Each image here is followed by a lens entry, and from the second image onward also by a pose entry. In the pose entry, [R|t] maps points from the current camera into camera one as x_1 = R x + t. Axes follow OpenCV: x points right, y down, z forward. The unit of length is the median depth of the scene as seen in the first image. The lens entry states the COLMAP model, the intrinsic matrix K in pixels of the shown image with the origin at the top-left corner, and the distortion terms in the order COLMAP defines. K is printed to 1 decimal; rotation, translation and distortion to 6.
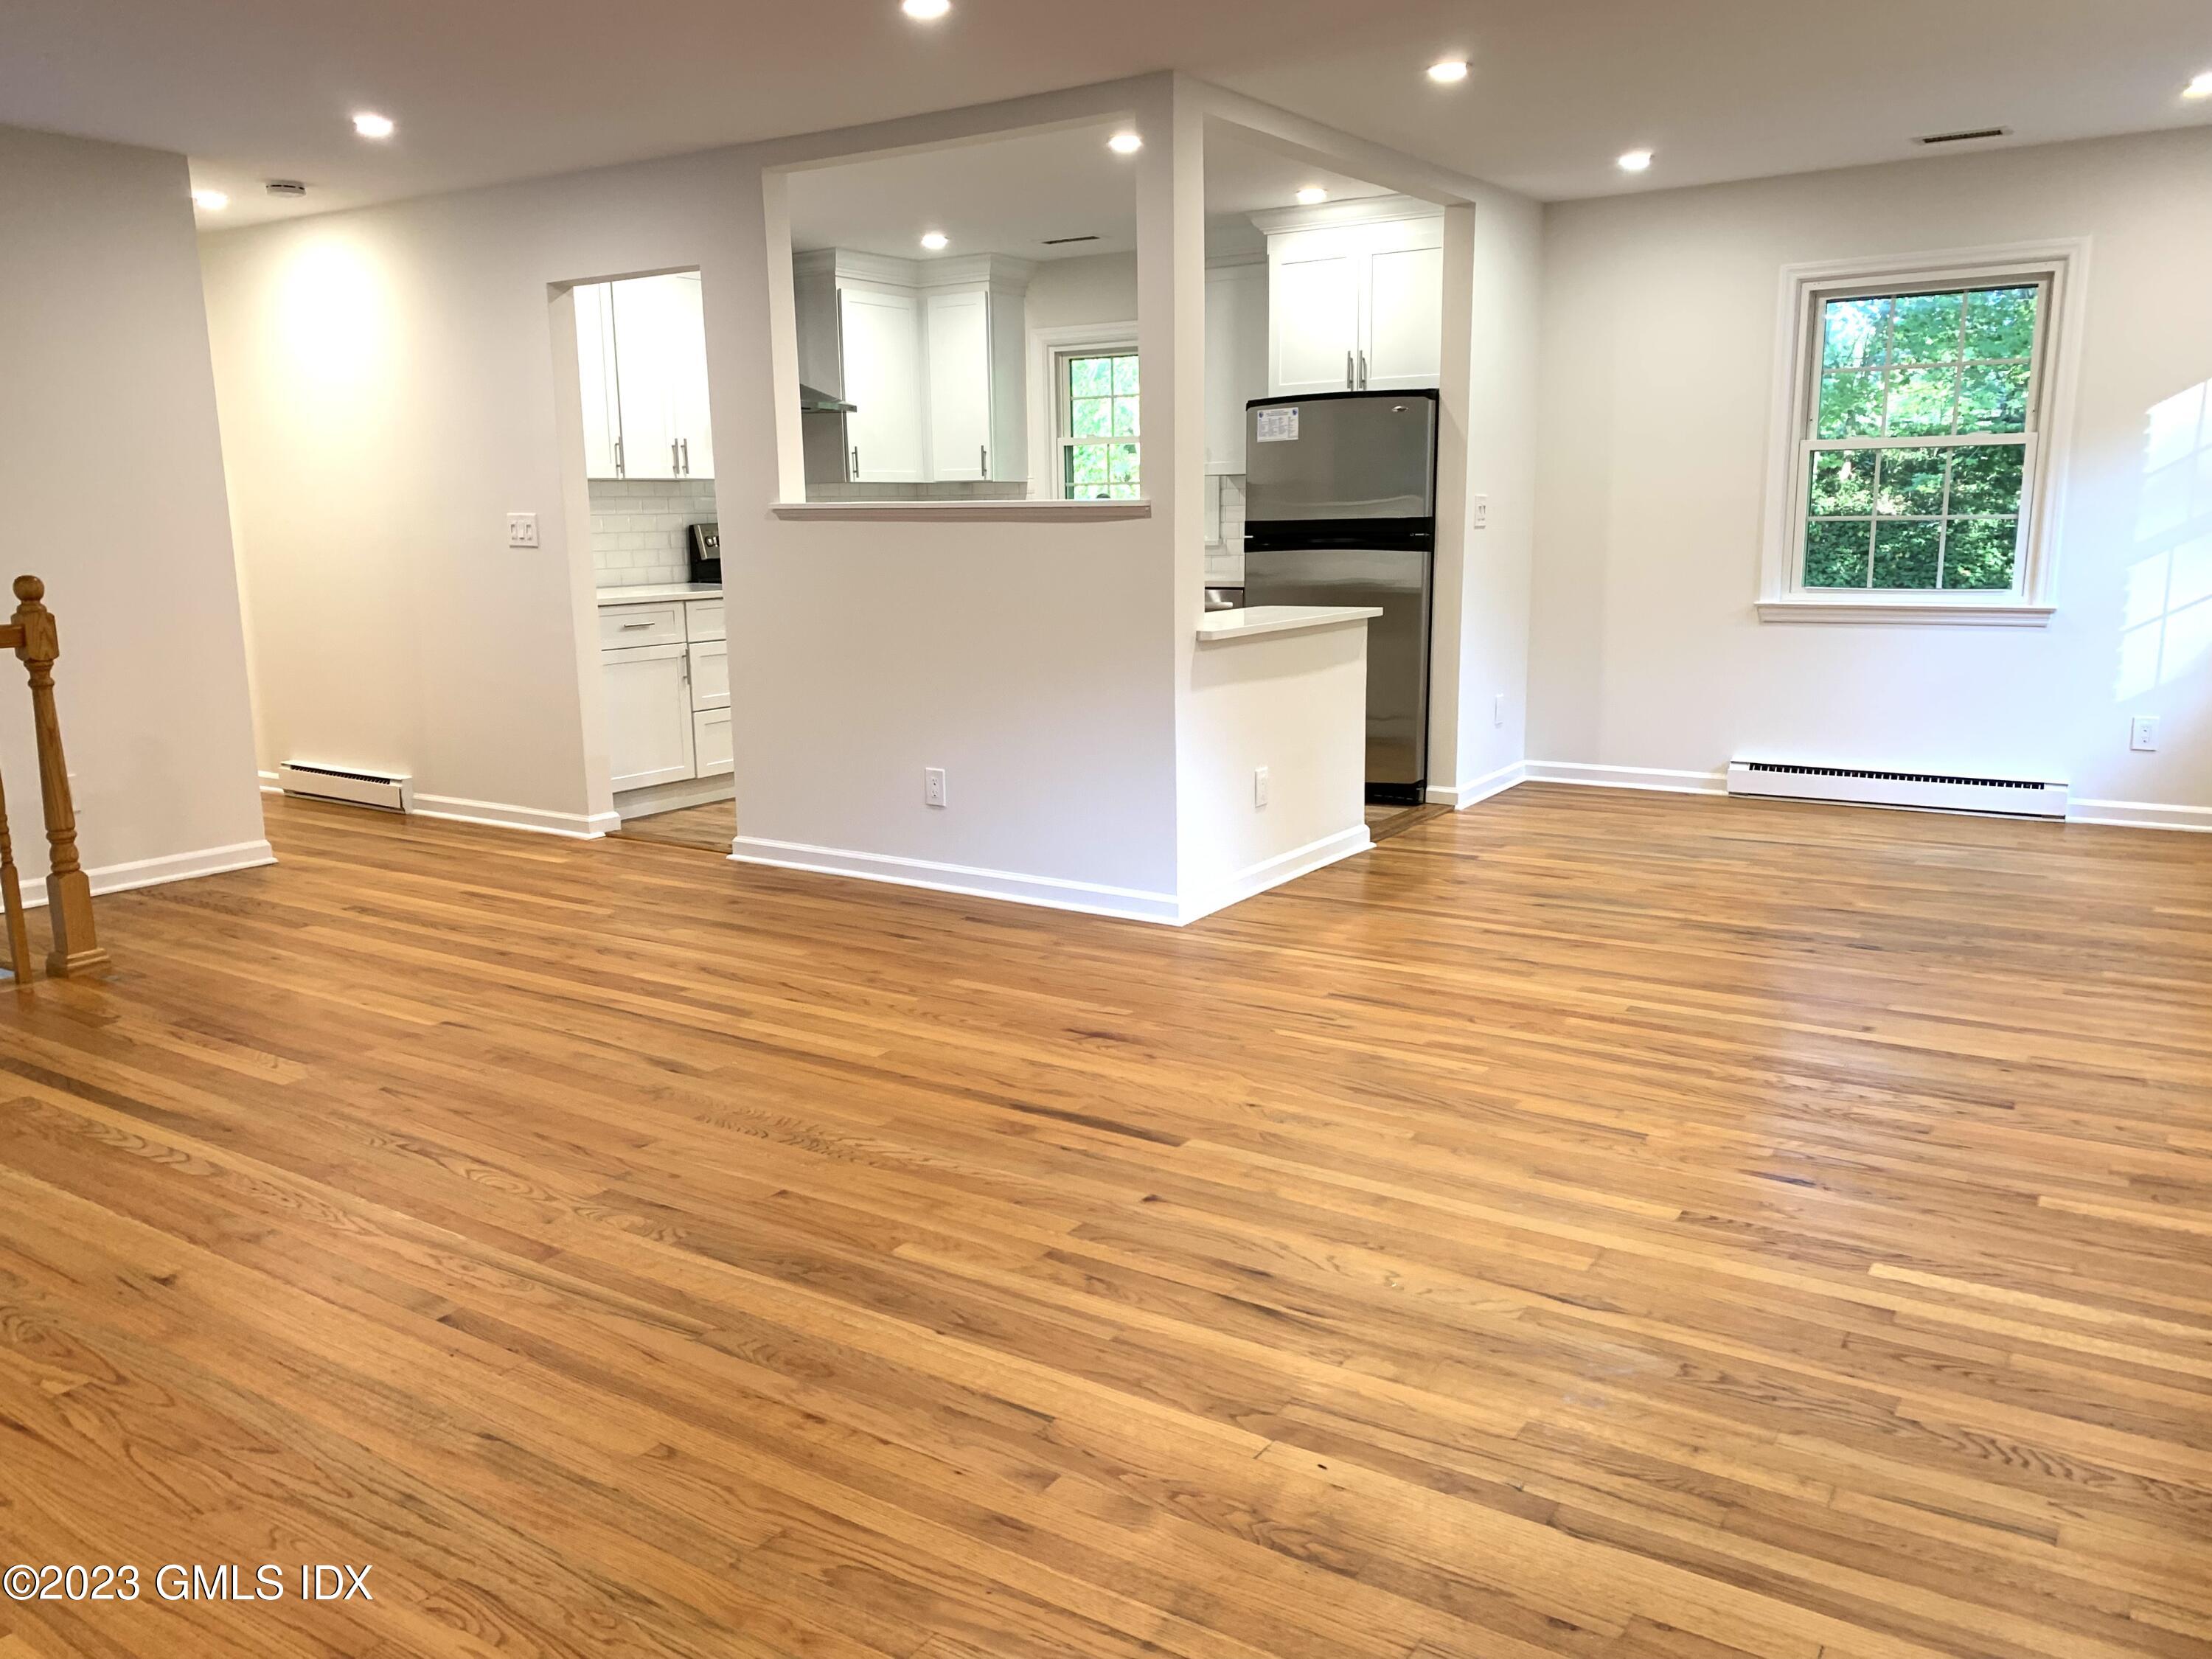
lens RADIAL K [[1697.3, 0, 1098.8], [0, 1697.3, 830.2], [0, 0, 1]] dist [0.048034, -0.053159]
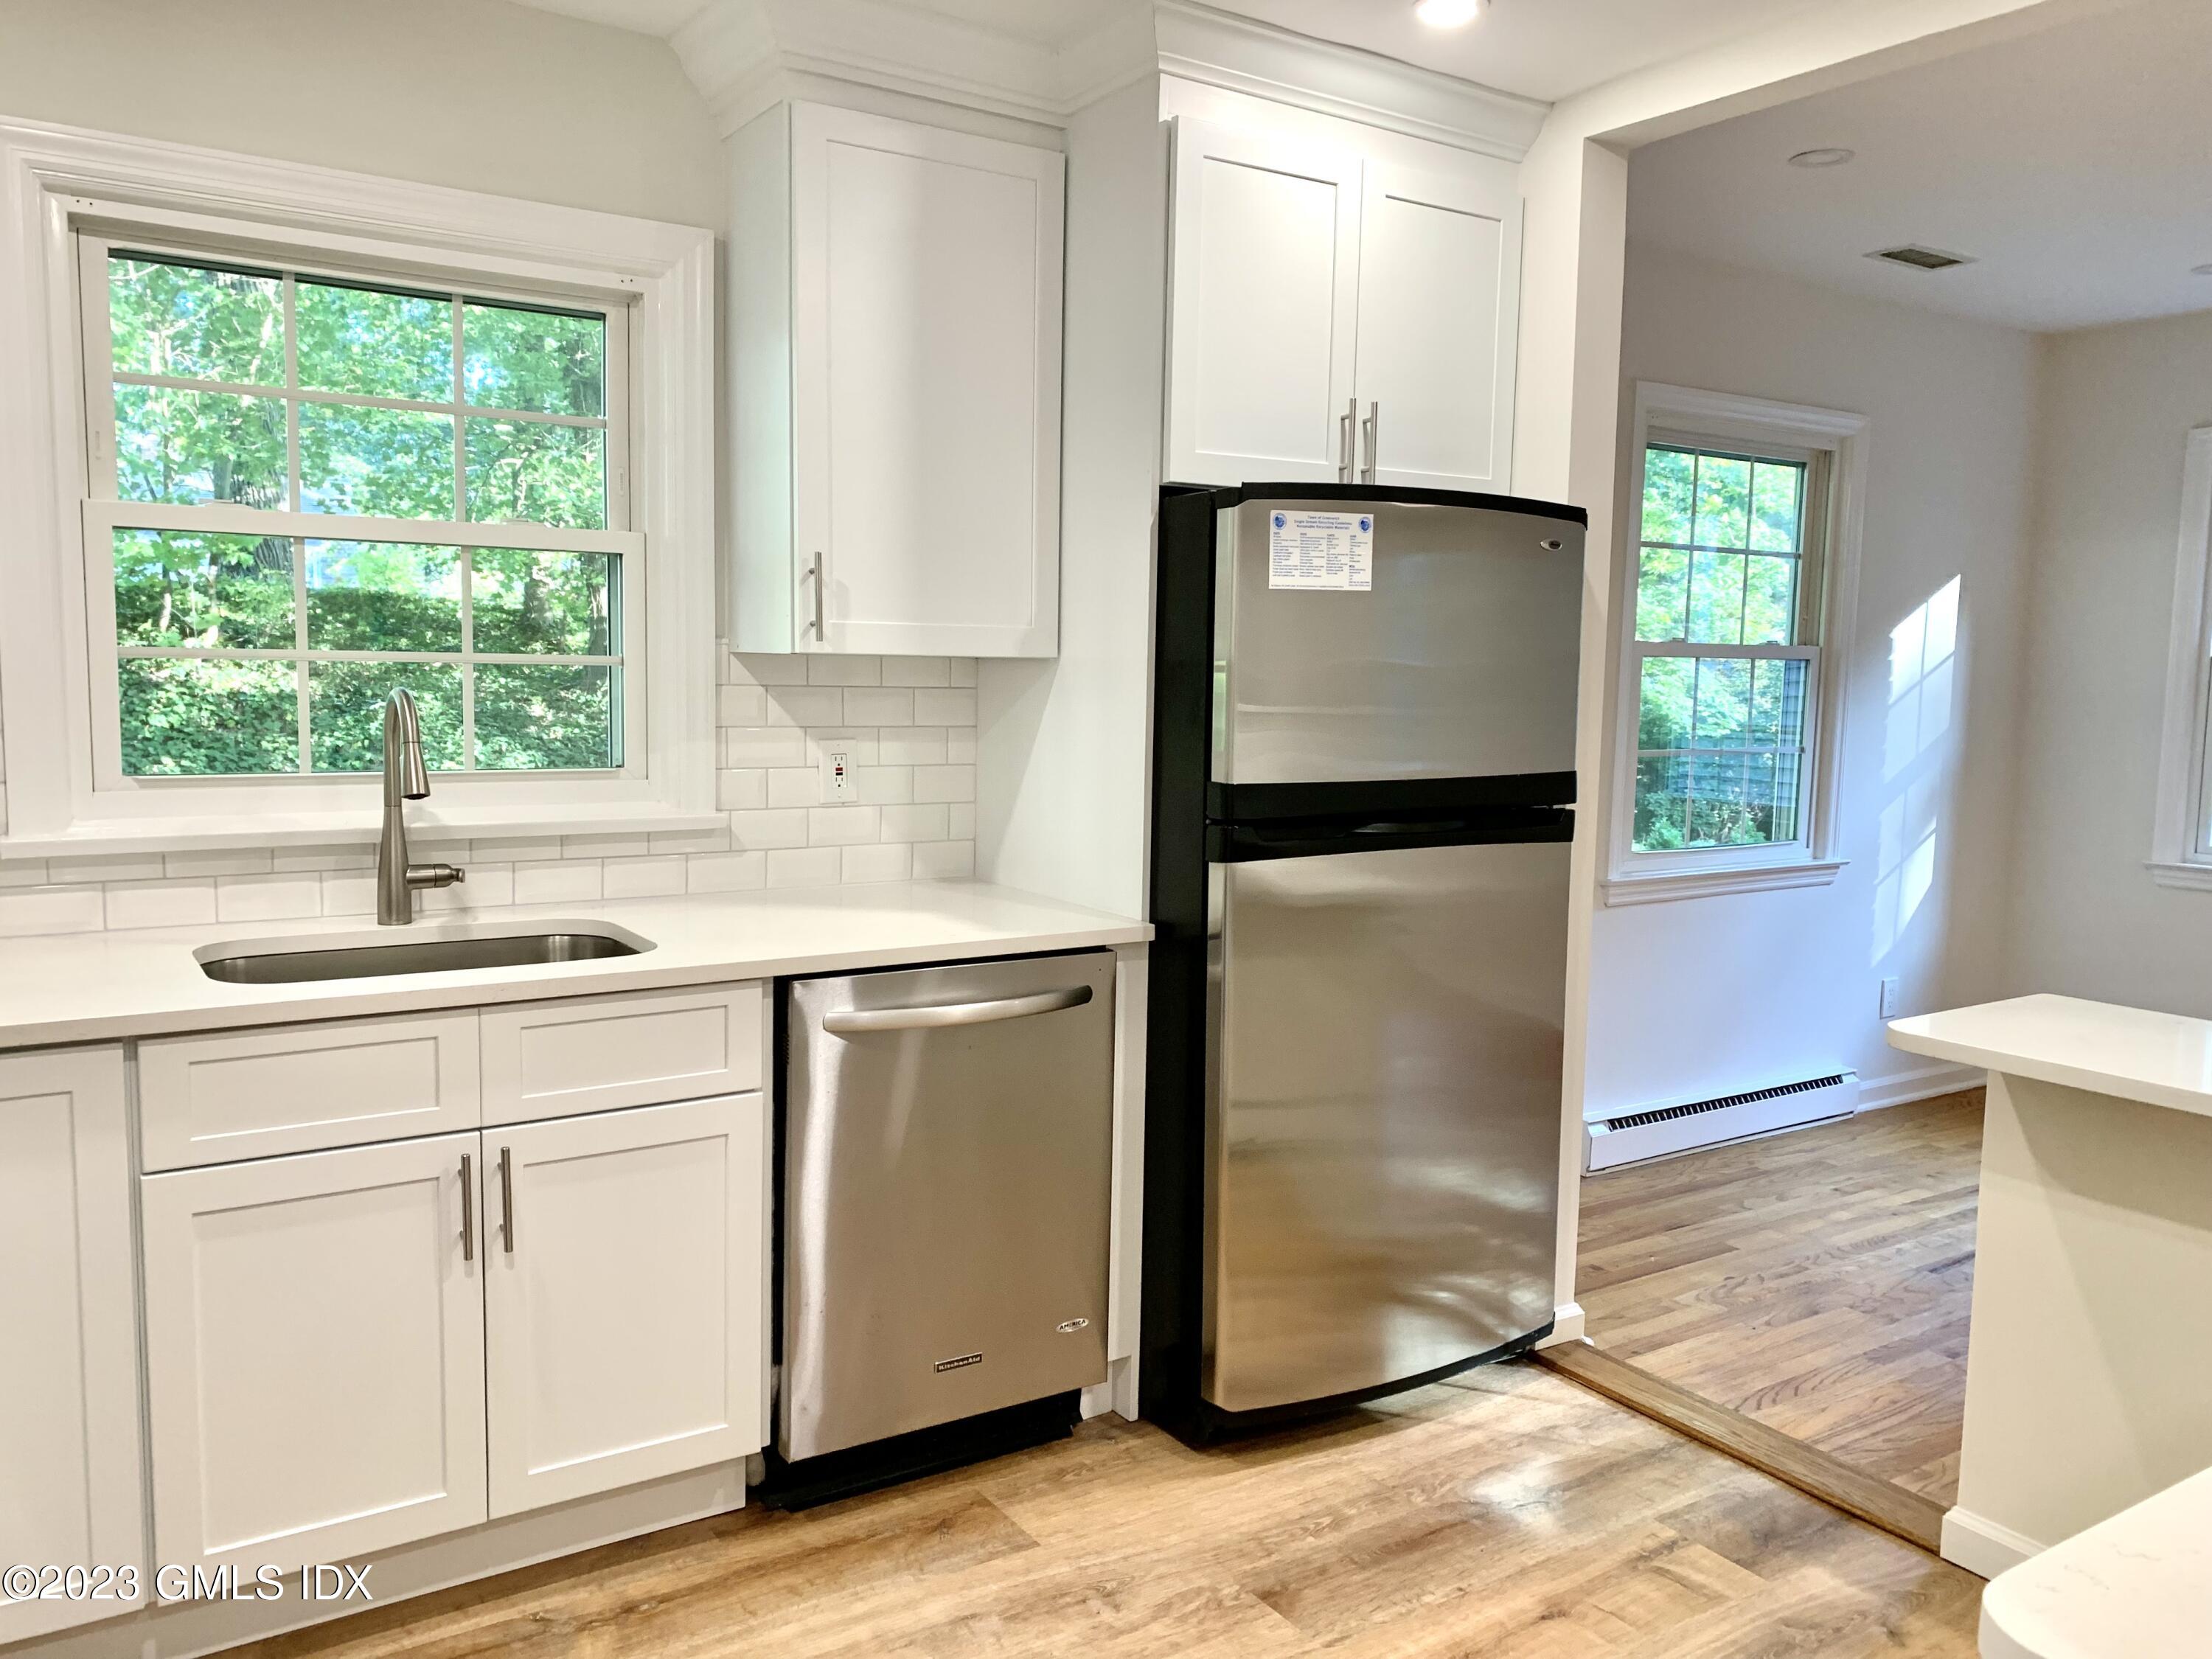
lens RADIAL K [[1697.3, 0, 1094.4], [0, 1697.3, 835.1], [0, 0, 1]] dist [0.048034, -0.053159]
pose [[0.393679, -0.073180, 0.916330, -0.447573], [0.149649, 0.988630, 0.014661, -0.289340], [-0.906985, 0.131356, 0.400155, 1.395948]]
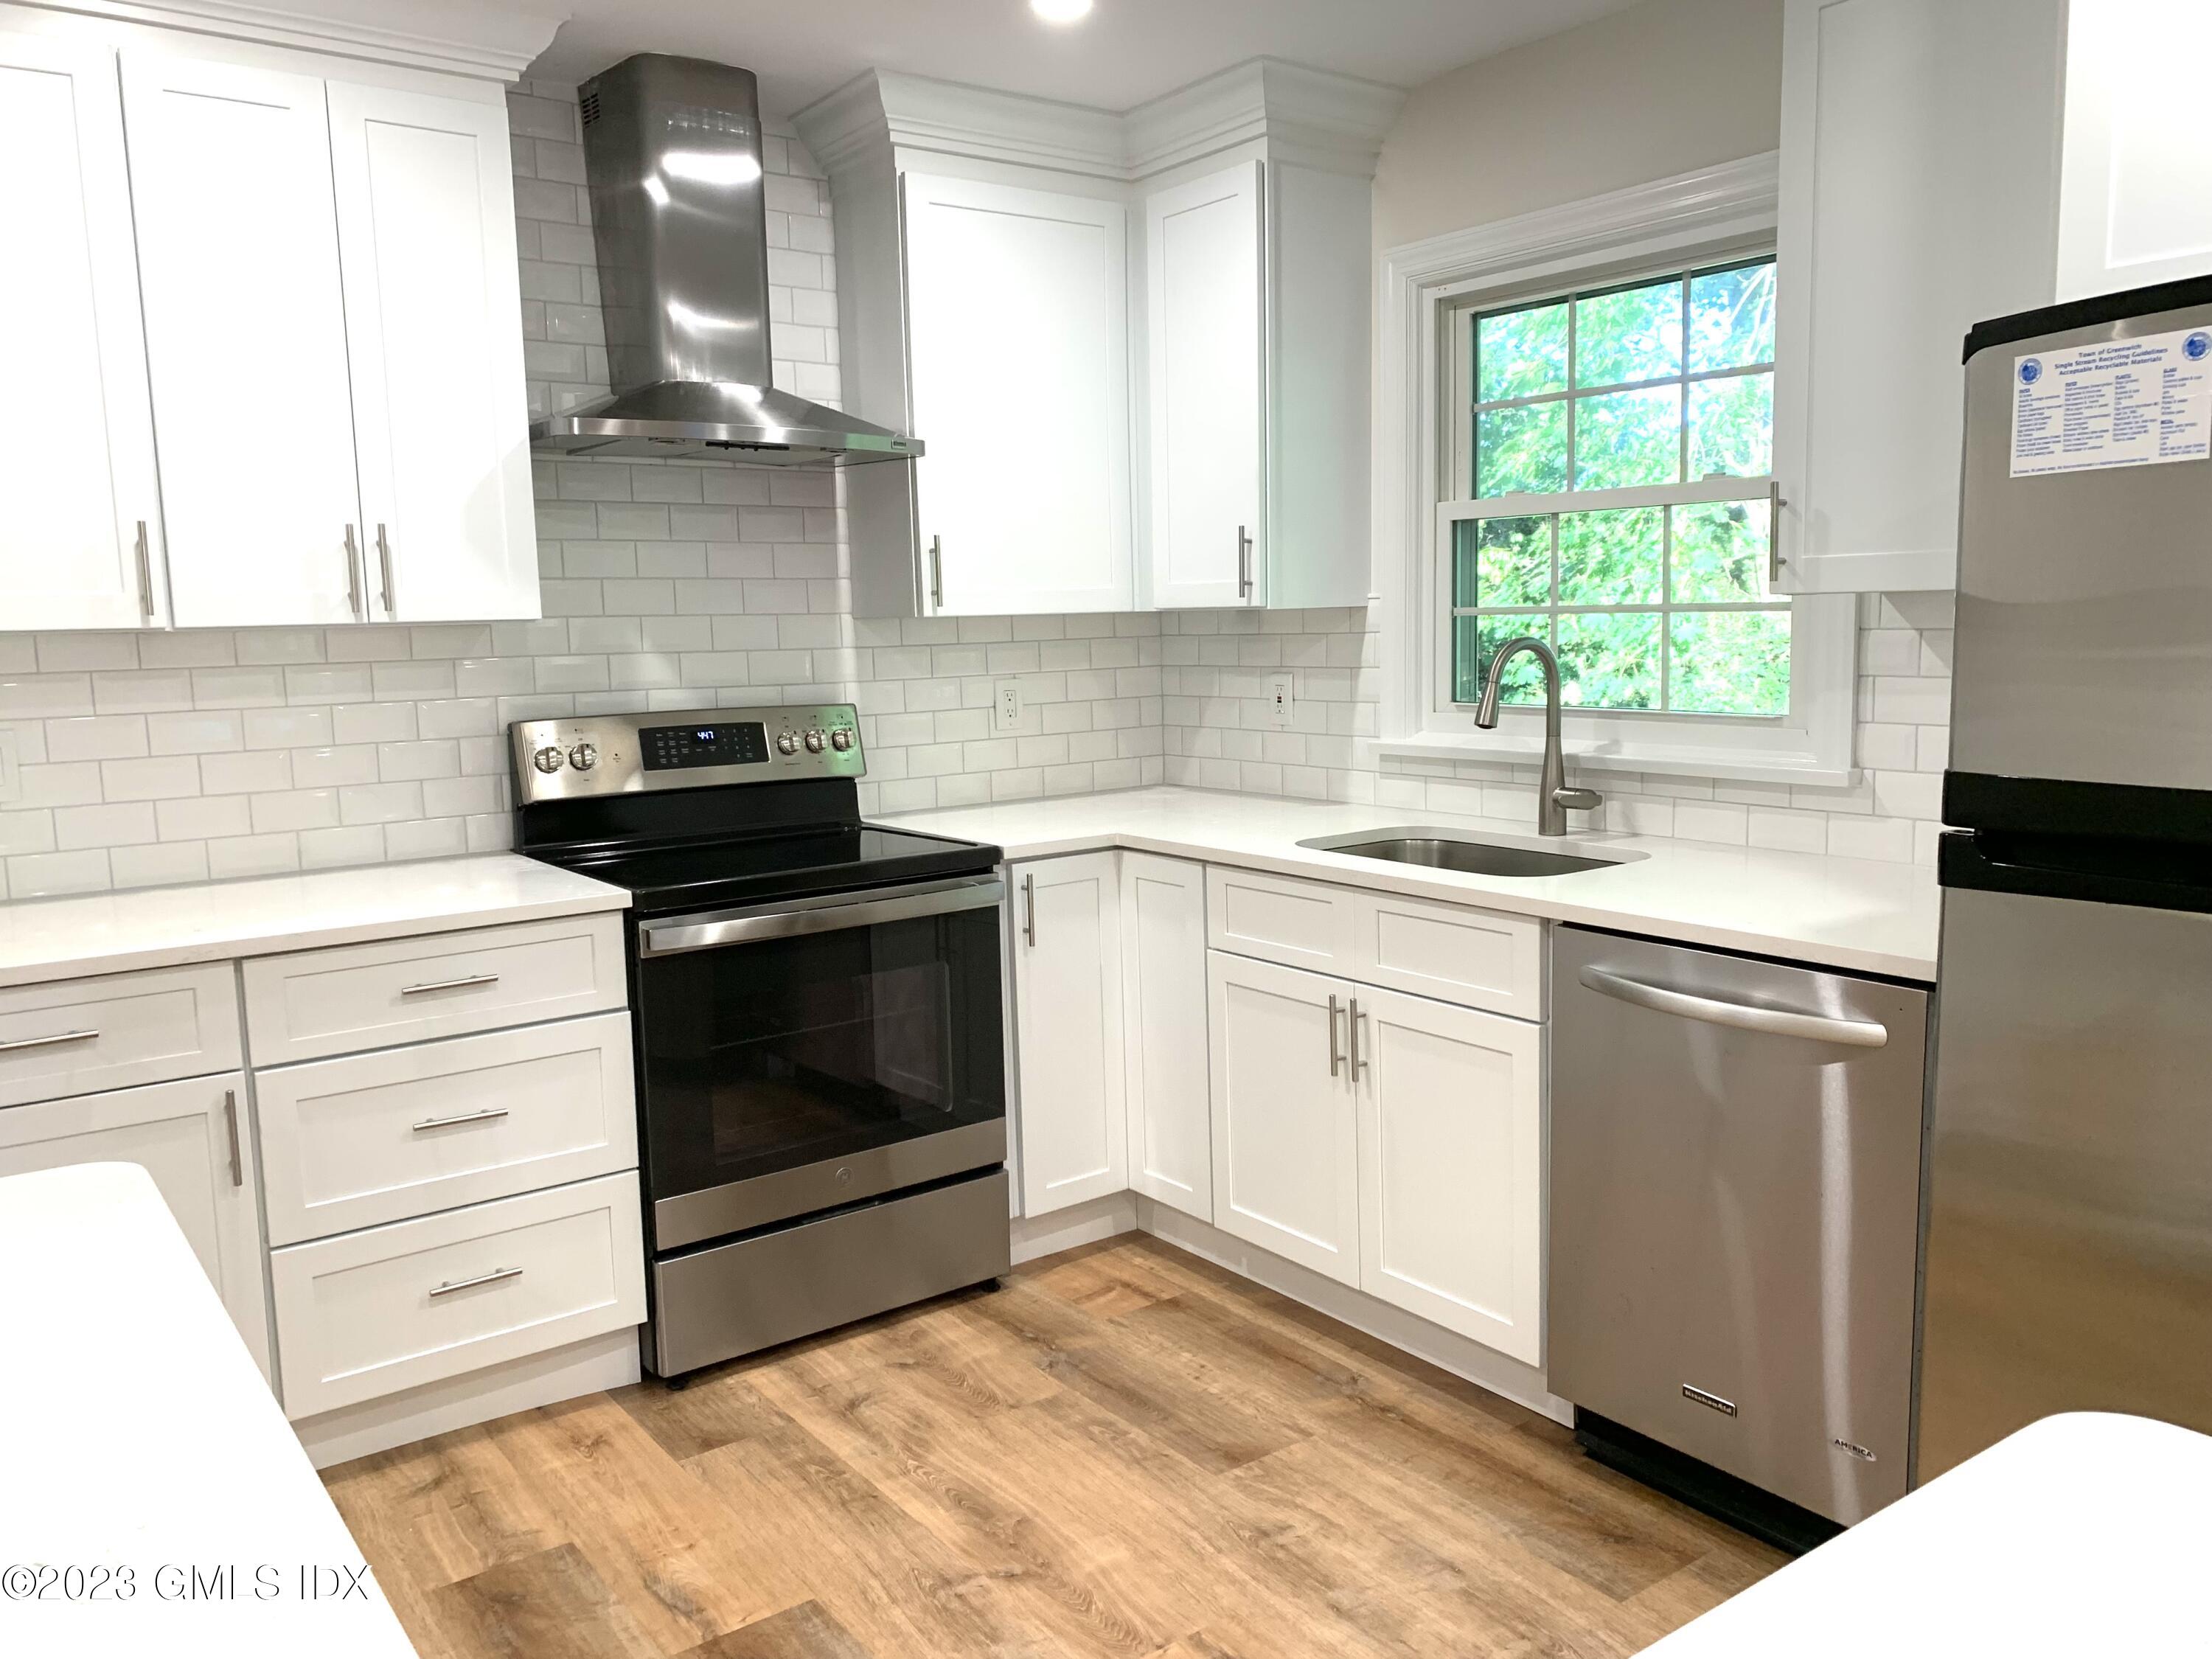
lens RADIAL K [[1697.3, 0, 1096.9], [0, 1697.3, 824.2], [0, 0, 1]] dist [0.048034, -0.053159]
pose [[0.937113, 0.037945, -0.346956, 0.087166], [-0.057787, 0.997221, -0.047019, -0.245071], [0.344208, 0.064111, 0.936702, 1.121609]]
